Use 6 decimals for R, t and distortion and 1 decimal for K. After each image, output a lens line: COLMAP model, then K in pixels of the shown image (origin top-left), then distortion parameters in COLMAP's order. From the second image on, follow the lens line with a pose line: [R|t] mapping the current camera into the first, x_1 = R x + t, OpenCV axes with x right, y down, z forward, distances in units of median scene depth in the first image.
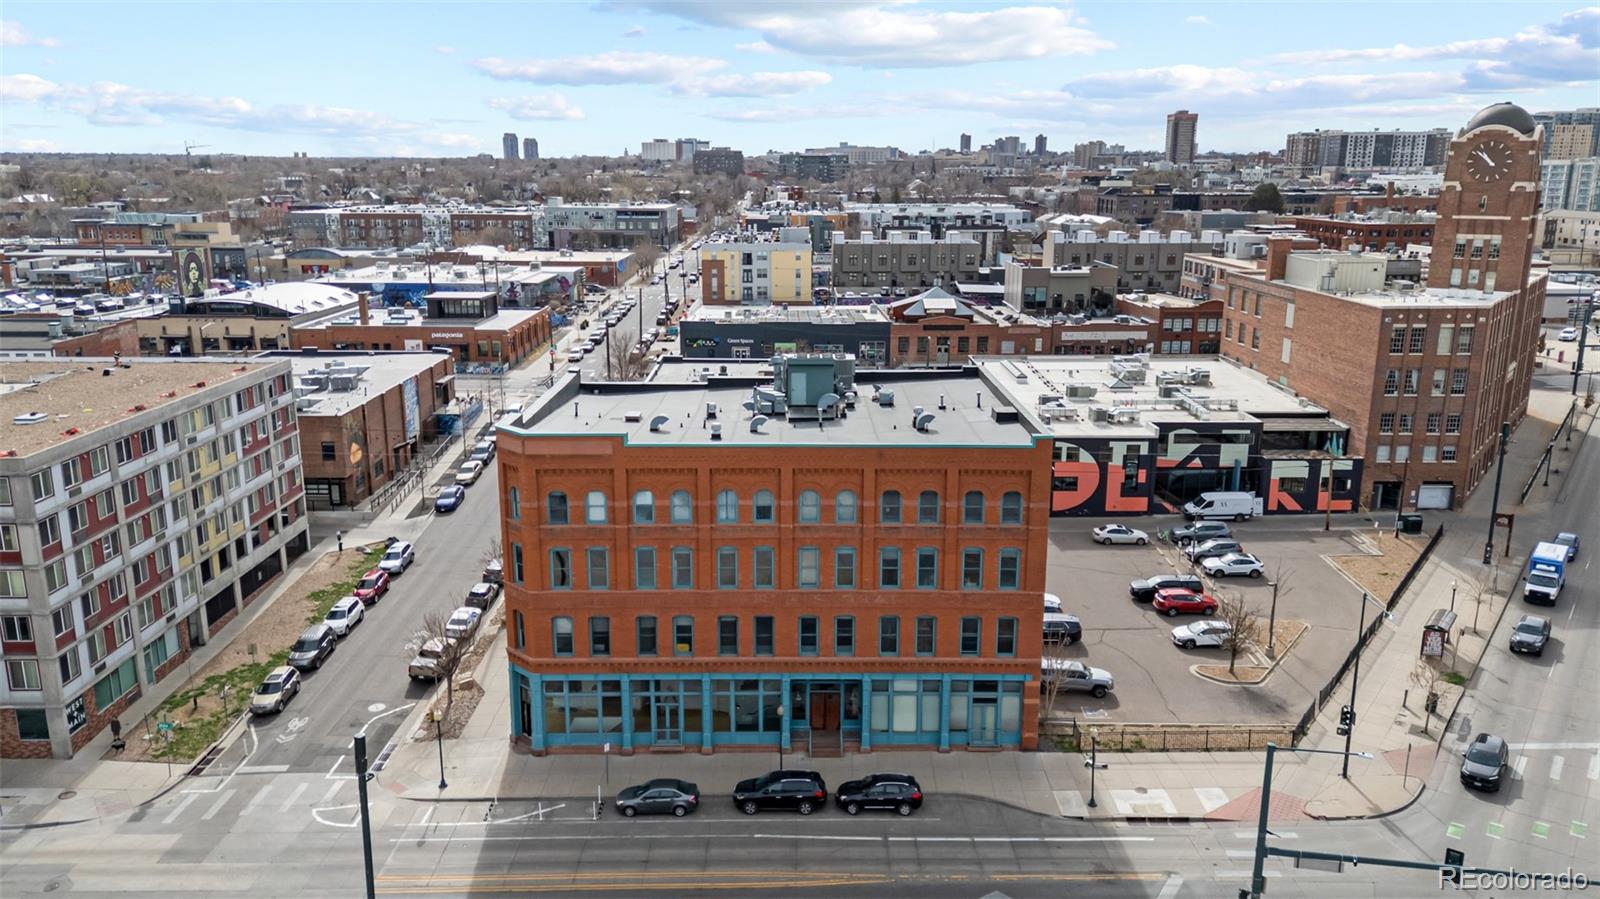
lens RADIAL K [[1167.1, 0, 800.0], [0, 1167.1, 449.5], [0, 0, 1]] dist [0.098641, -0.104216]
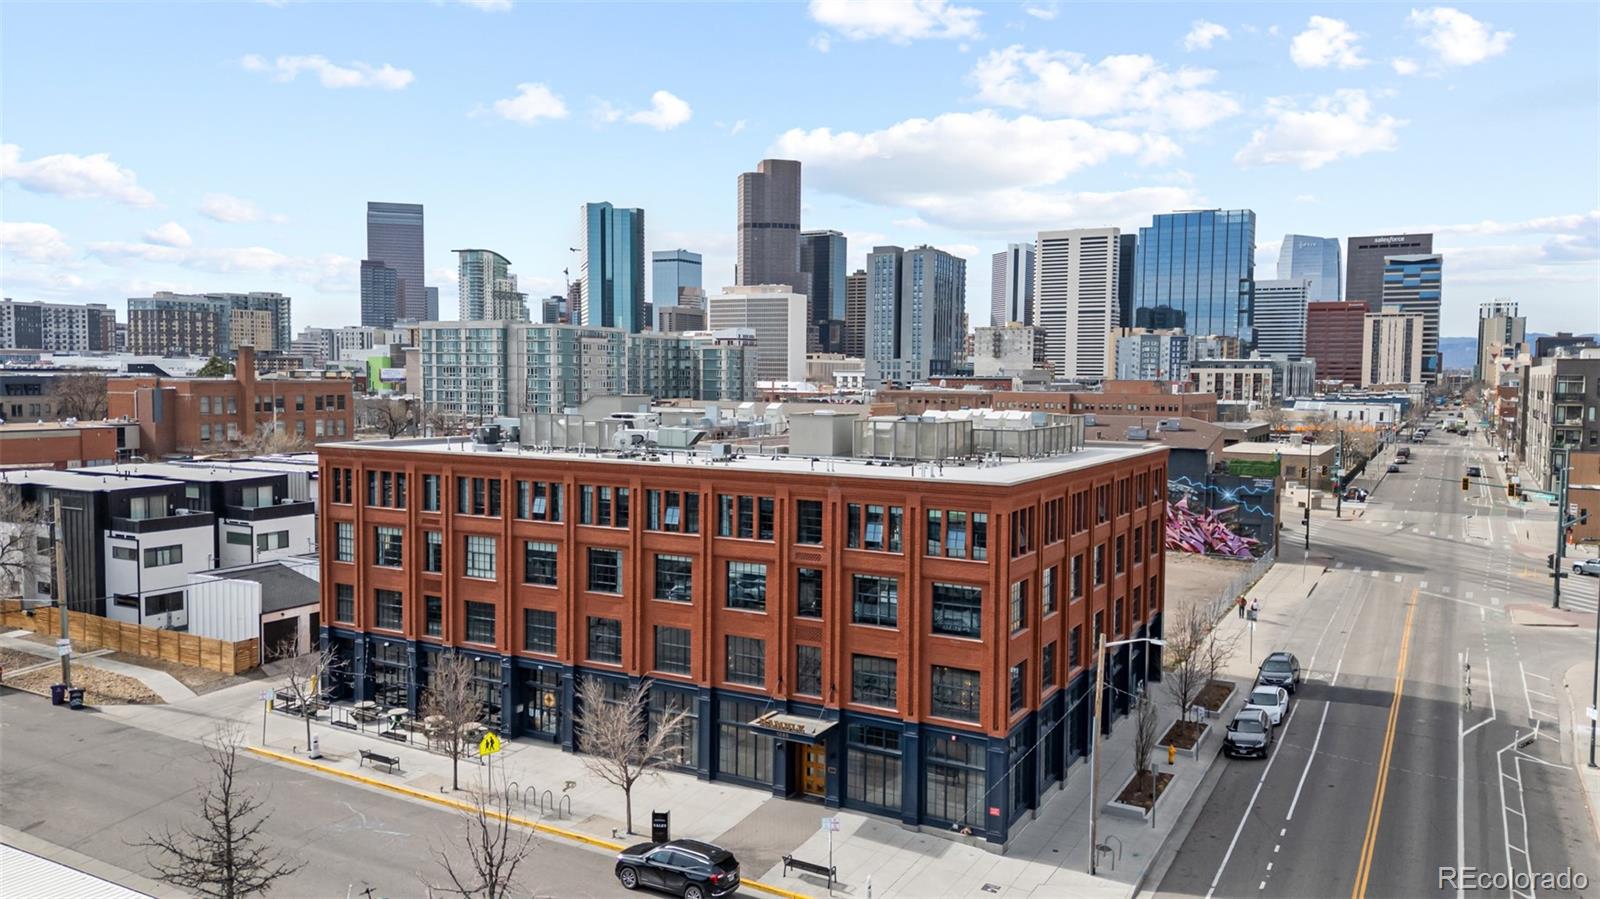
lens RADIAL K [[1167.1, 0, 800.0], [0, 1167.1, 449.5], [0, 0, 1]] dist [0.098641, -0.104216]
pose [[0.489961, -0.053173, 0.870121, 0.509589], [0.194140, 0.979727, -0.049448, -0.304244], [-0.849852, 0.193153, 0.490351, 1.498615]]
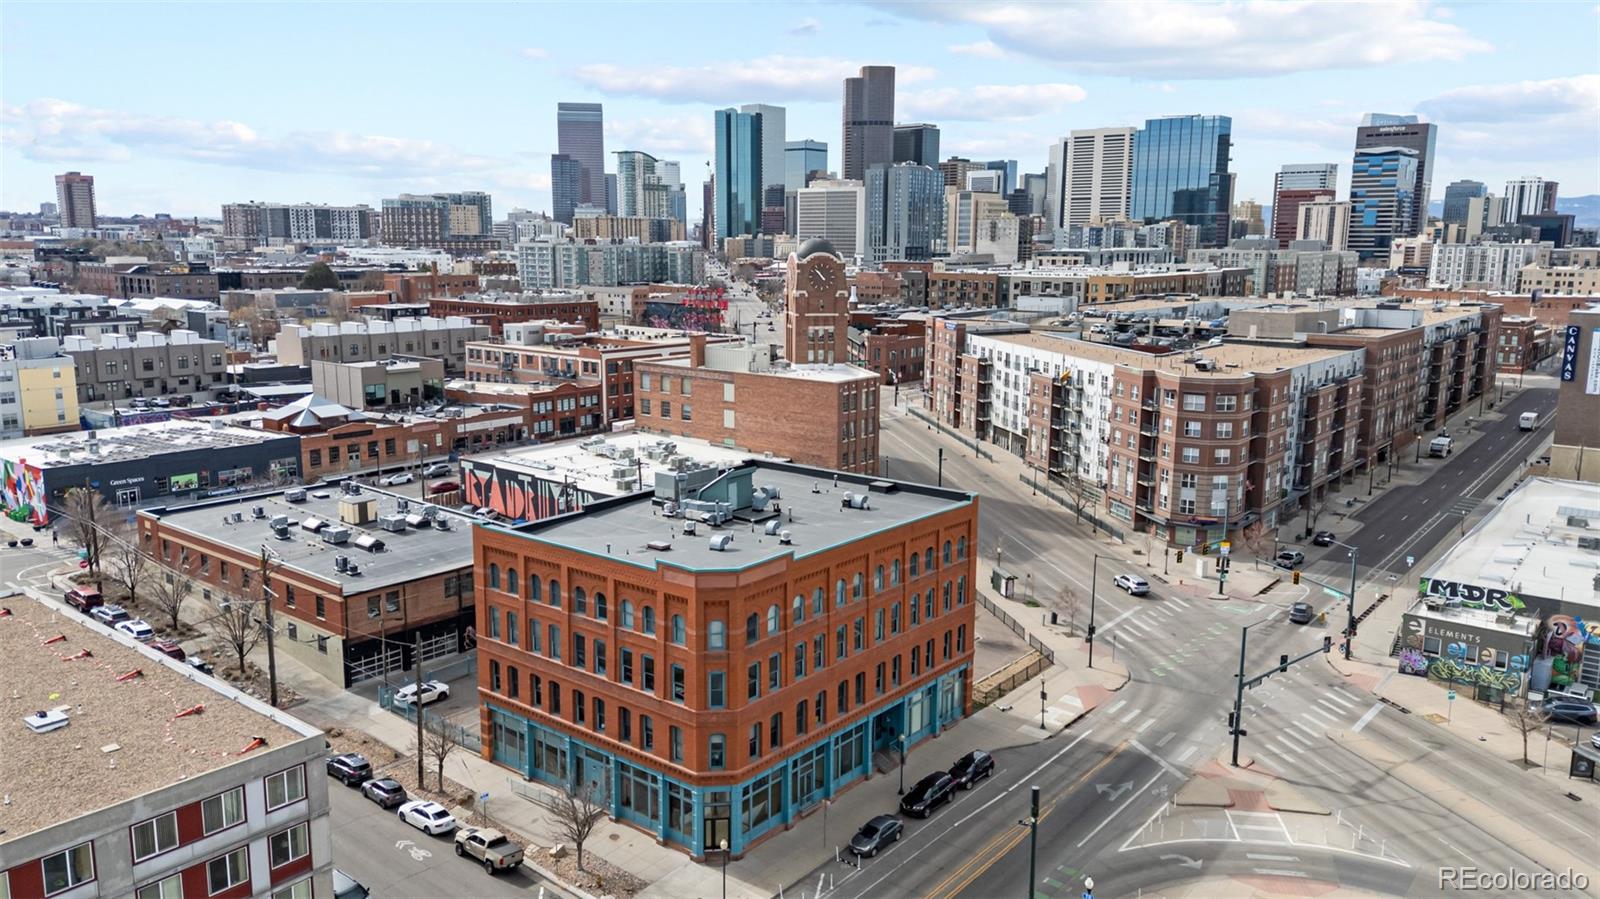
lens RADIAL K [[1167.1, 0, 800.0], [0, 1167.1, 449.5], [0, 0, 1]] dist [0.098641, -0.104216]
pose [[0.634158, -0.136688, 0.761026, -0.393303], [0.174846, 0.984106, 0.031058, -0.057239], [-0.753175, 0.113367, 0.647978, 0.078612]]
